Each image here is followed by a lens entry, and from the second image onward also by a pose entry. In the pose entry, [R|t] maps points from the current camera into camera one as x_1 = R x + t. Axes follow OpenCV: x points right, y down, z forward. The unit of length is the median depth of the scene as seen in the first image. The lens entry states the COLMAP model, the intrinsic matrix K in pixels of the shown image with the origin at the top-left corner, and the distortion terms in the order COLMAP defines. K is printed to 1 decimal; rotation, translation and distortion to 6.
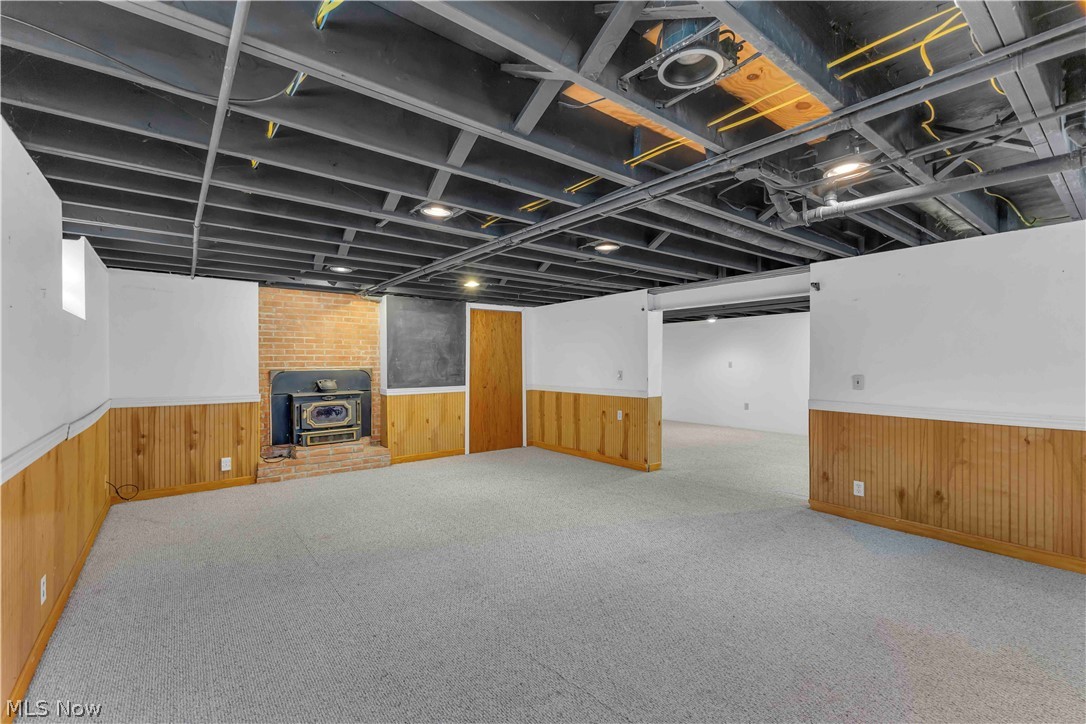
lens RADIAL K [[476.0, 0, 546.9], [0, 476.0, 361.5], [0, 0, 1]] dist [0.001451, 0.000145]
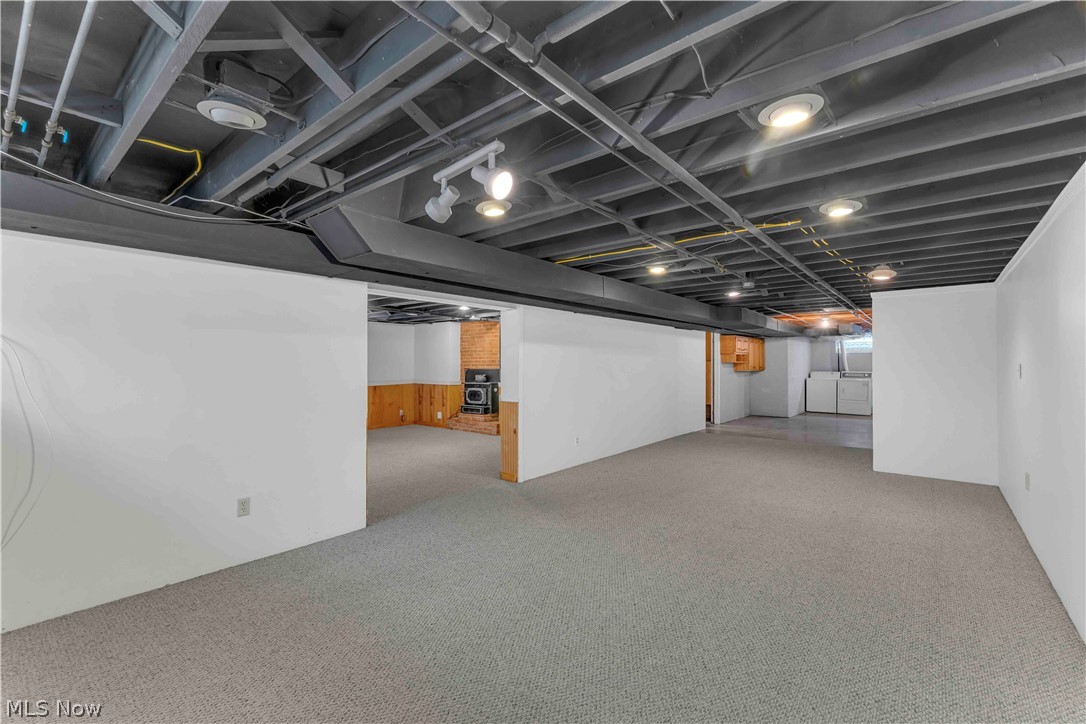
lens RADIAL K [[476.0, 0, 547.4], [0, 476.0, 358.6], [0, 0, 1]] dist [0.001451, 0.000145]
pose [[0.223057, -0.009266, -0.974761, 1.264681], [-0.007896, 0.999905, -0.011312, -0.001021], [0.974773, 0.010220, 0.222963, 0.937612]]
